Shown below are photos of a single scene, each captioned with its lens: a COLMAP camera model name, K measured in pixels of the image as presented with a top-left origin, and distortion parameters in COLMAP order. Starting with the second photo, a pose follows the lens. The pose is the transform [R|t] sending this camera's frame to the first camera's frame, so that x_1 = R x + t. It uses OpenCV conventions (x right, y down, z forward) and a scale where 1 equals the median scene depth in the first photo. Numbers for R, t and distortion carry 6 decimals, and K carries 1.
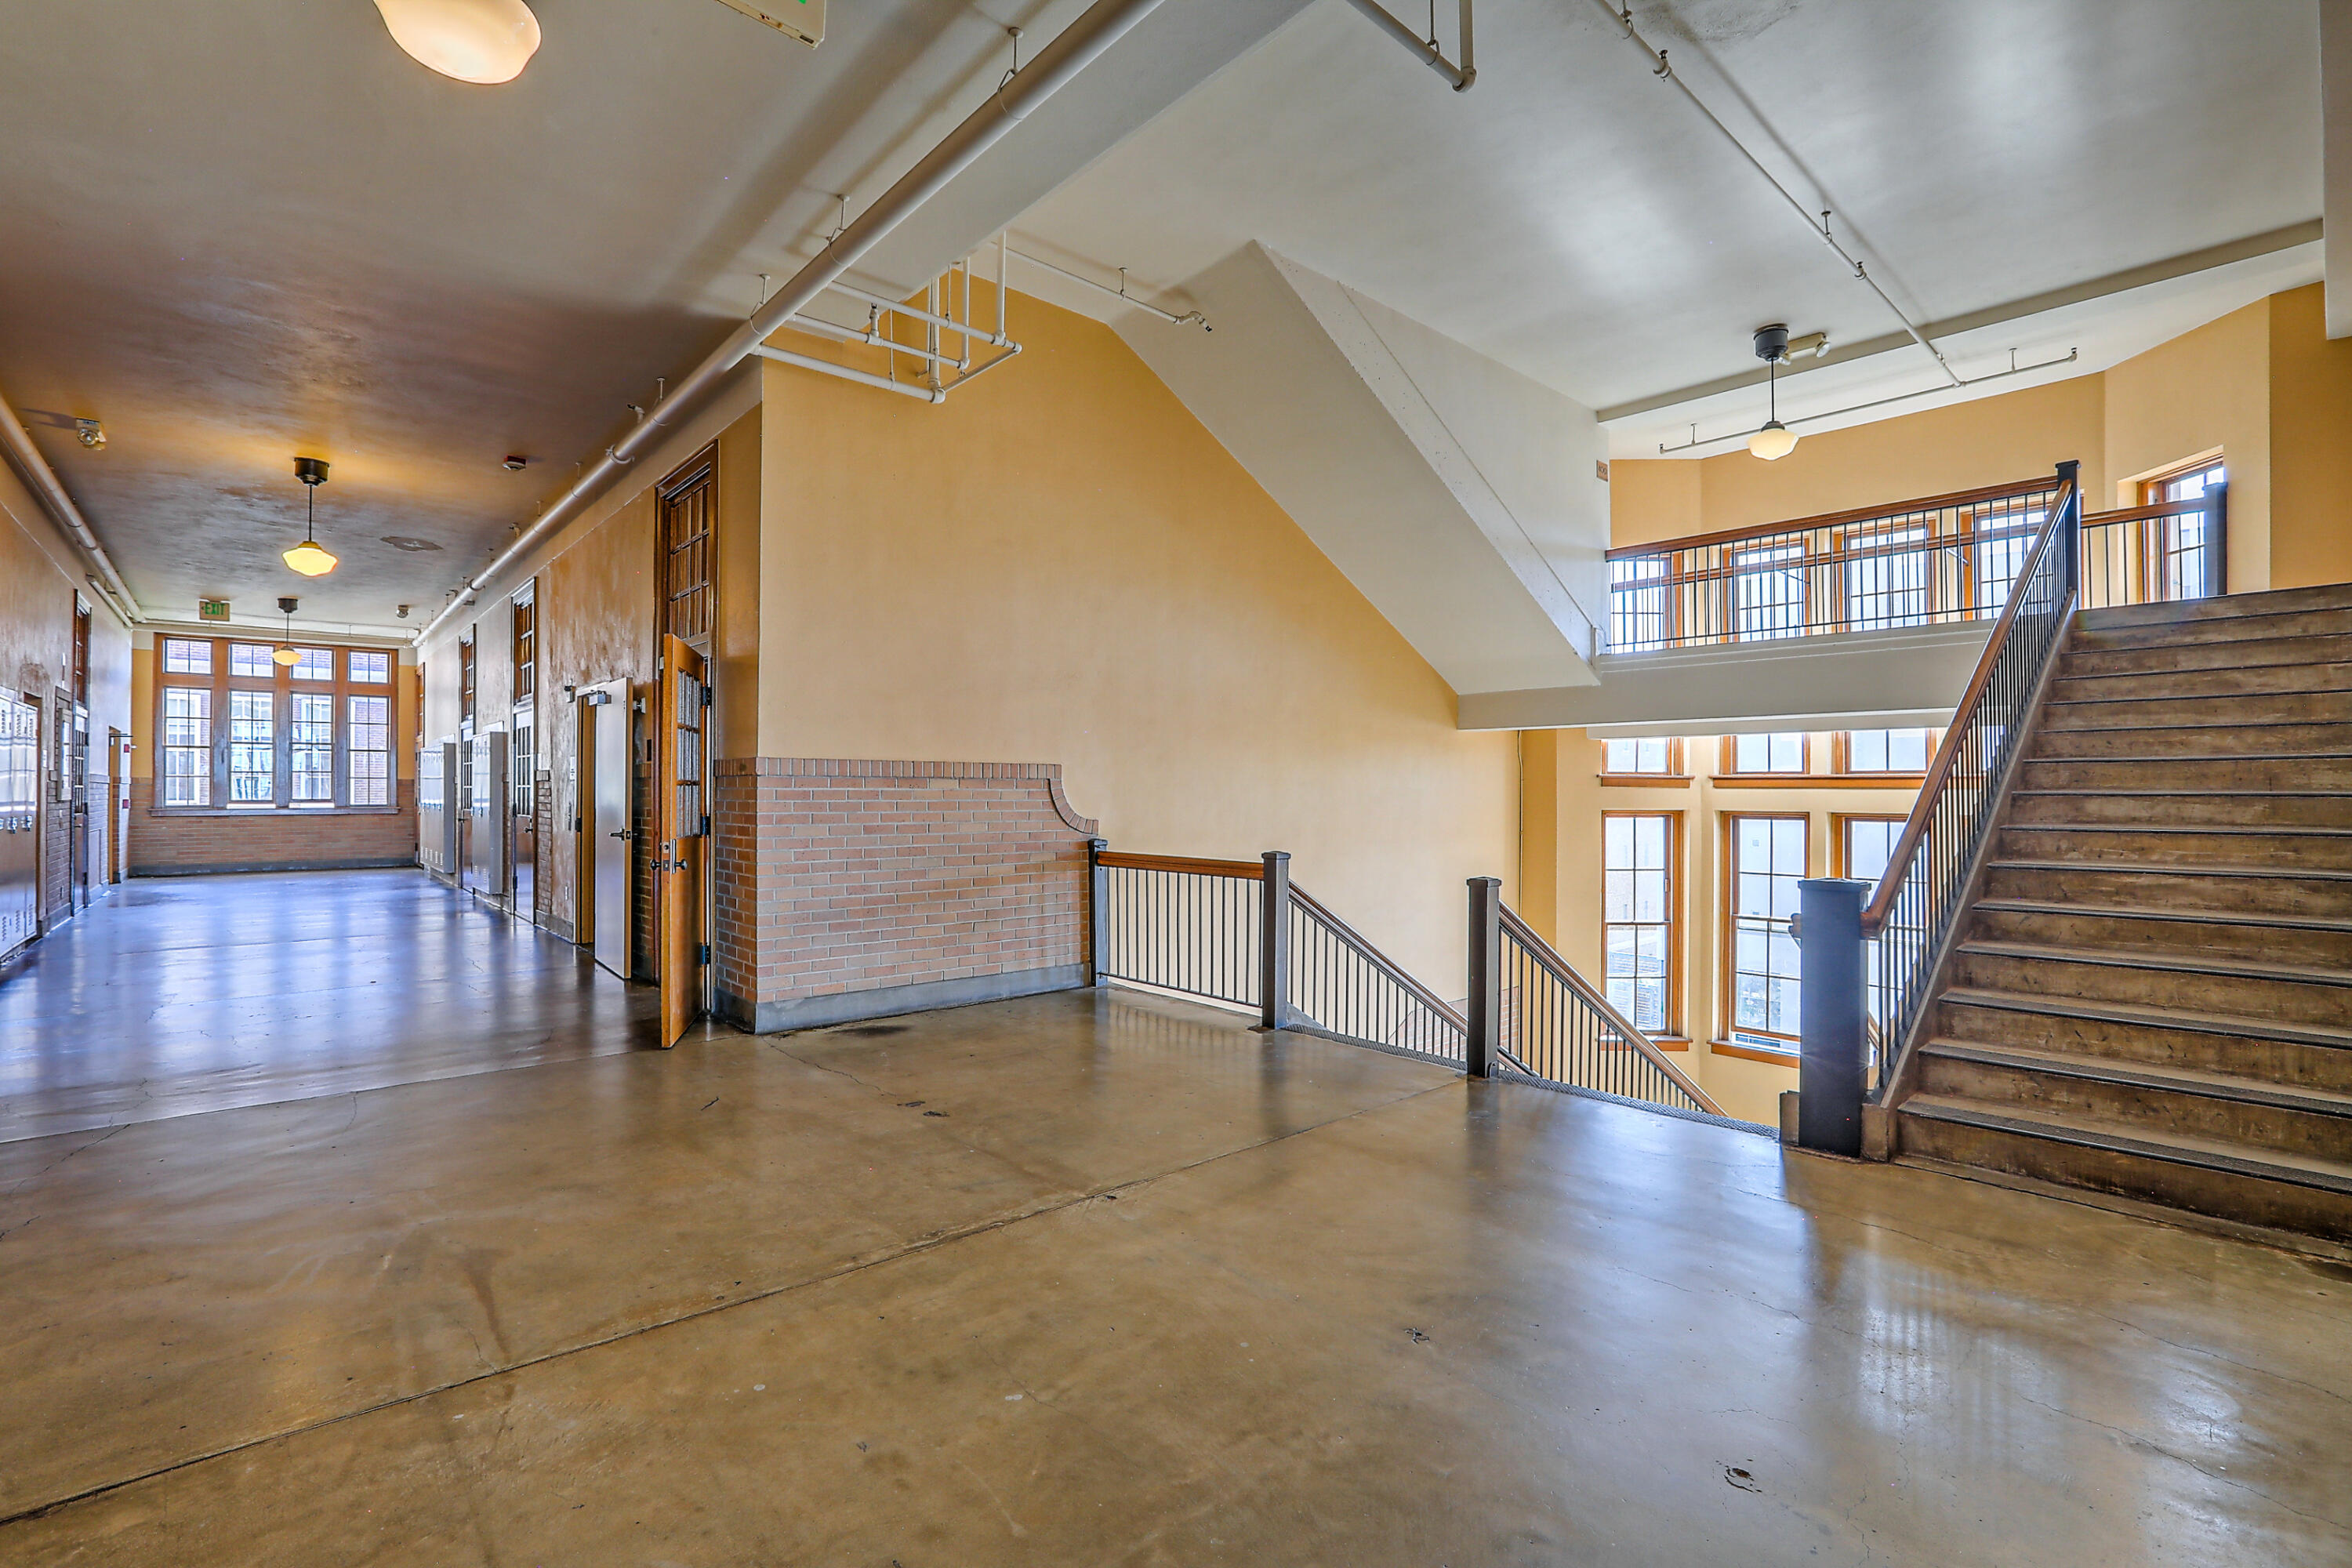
lens RADIAL K [[1071.1, 0, 1183.2], [0, 1071.1, 783.7], [0, 0, 1]] dist [-0.046587, 0.015344]
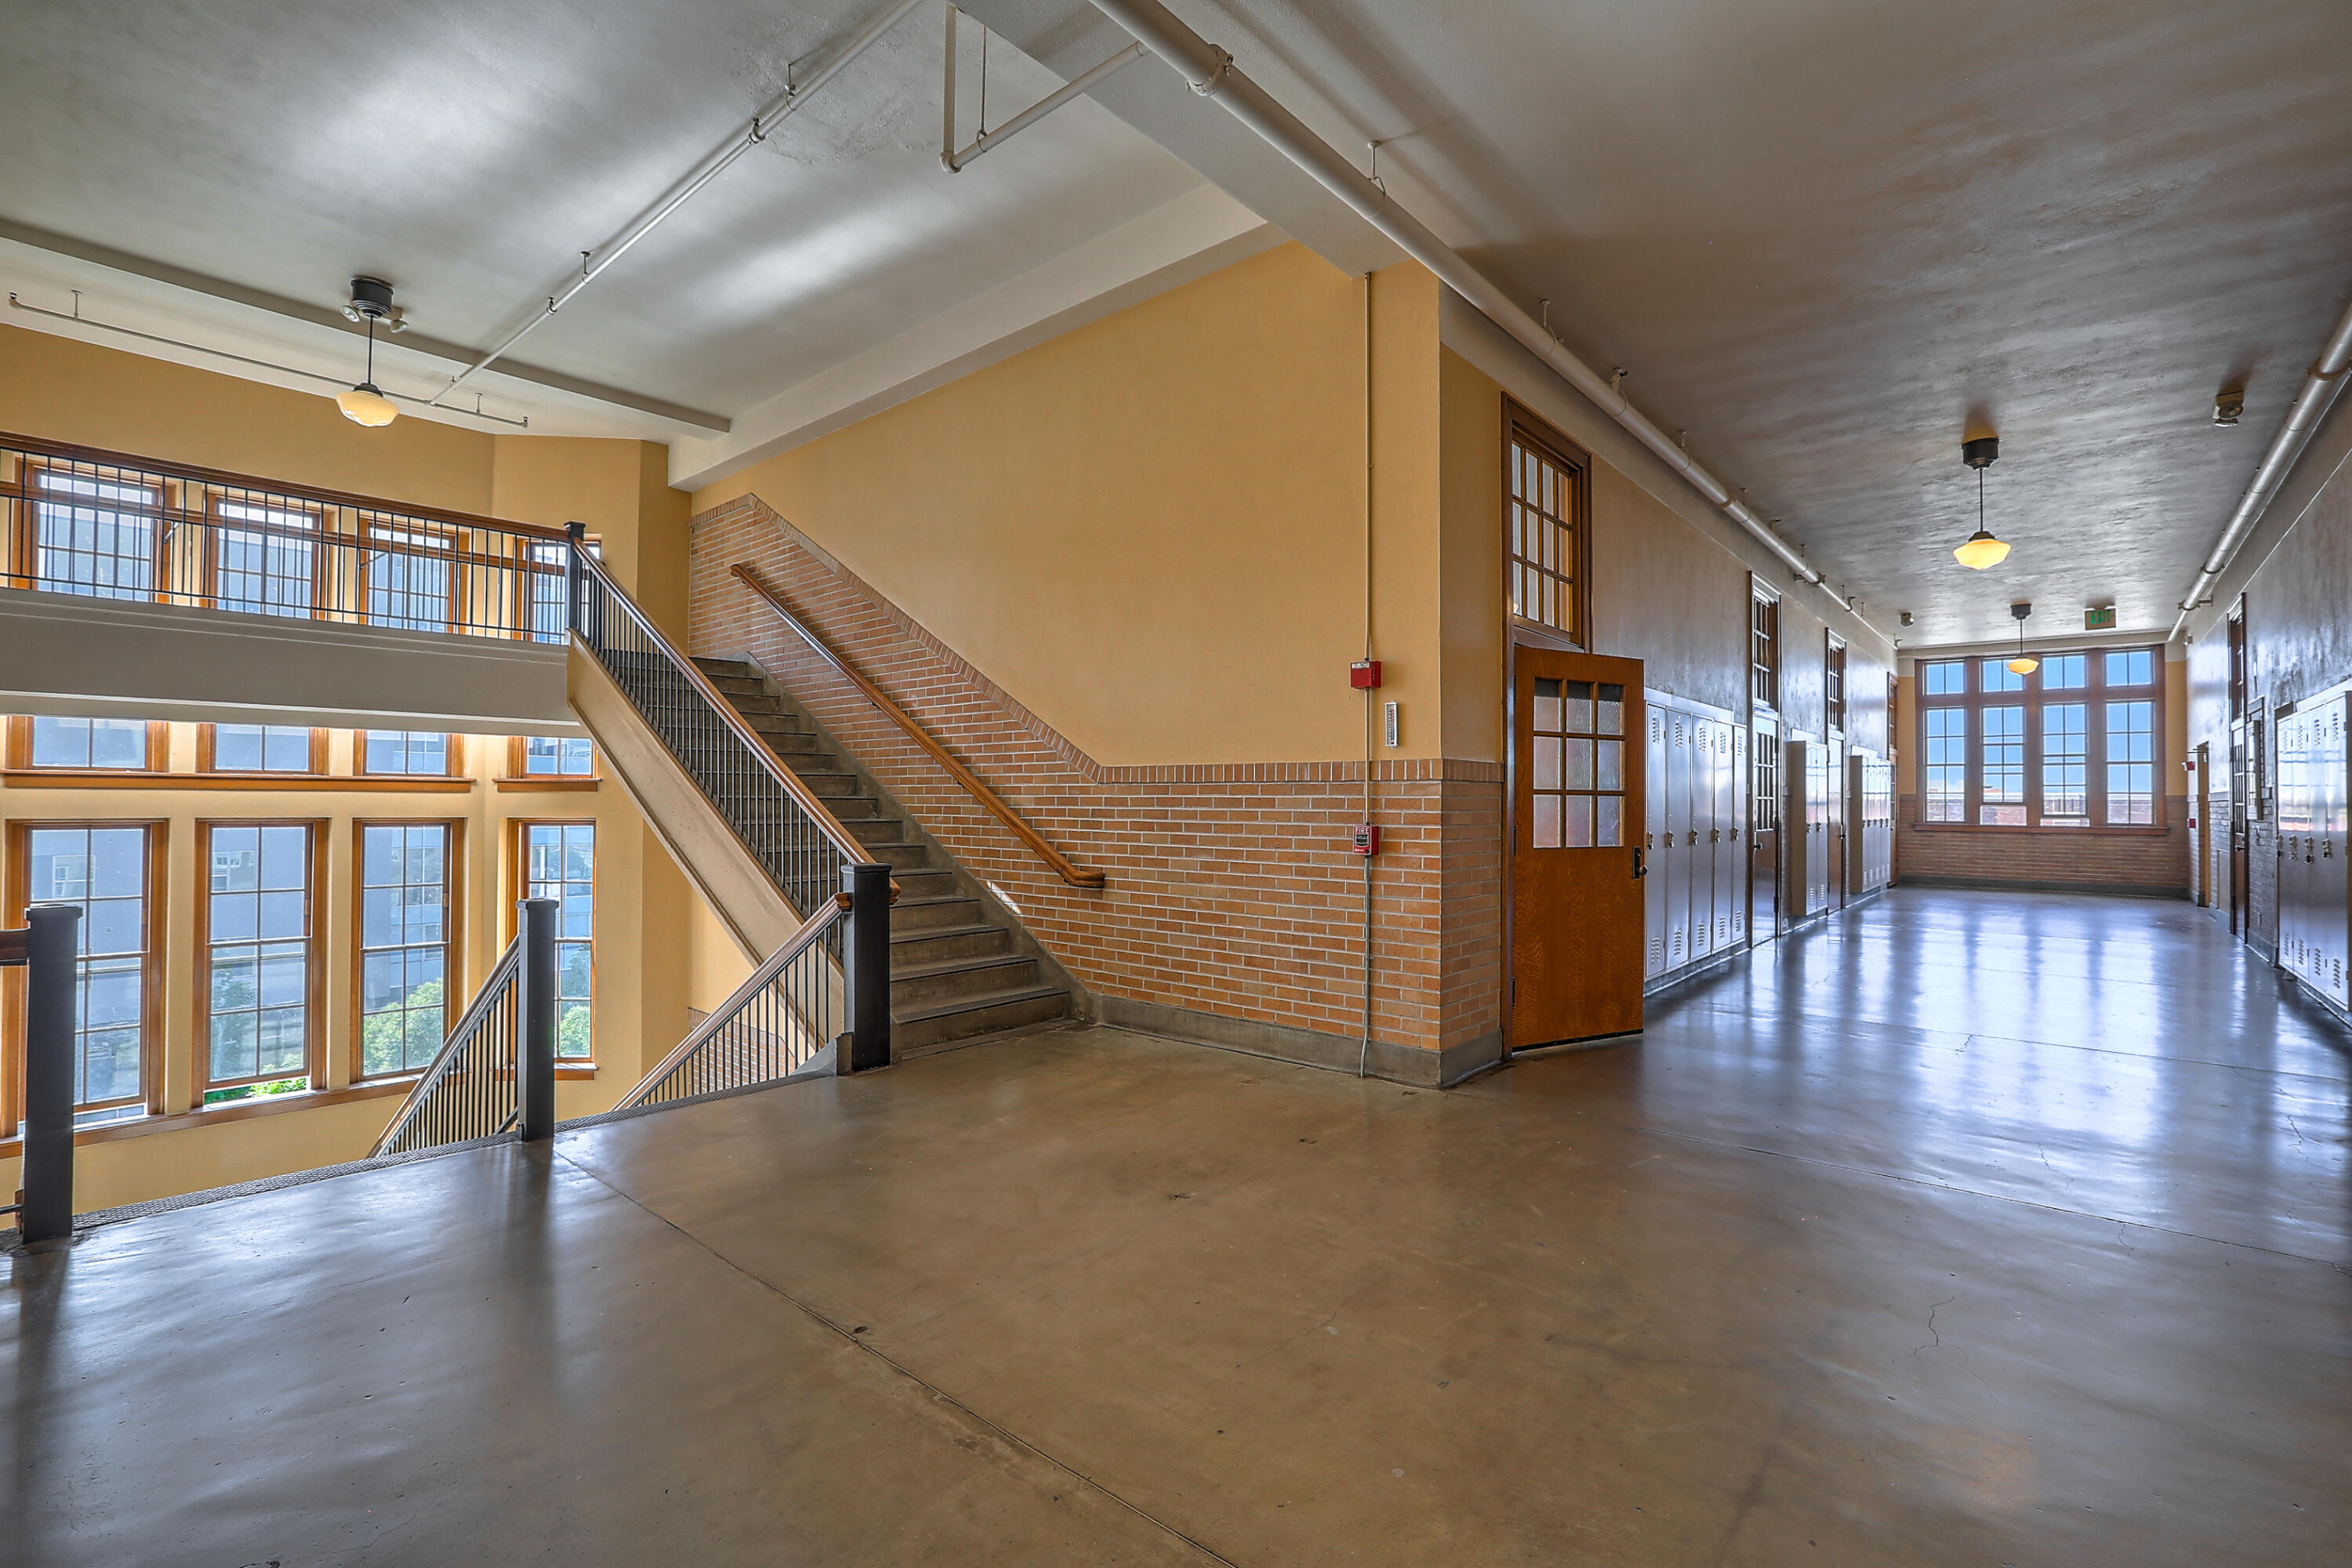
lens RADIAL K [[1071.1, 0, 1179.7], [0, 1071.1, 792.6], [0, 0, 1]] dist [-0.046587, 0.015344]
pose [[-0.134567, 0.006593, 0.990883, -0.493453], [-0.011261, 0.999903, -0.008182, 0.005904], [-0.990840, -0.012259, -0.134480, 0.513880]]
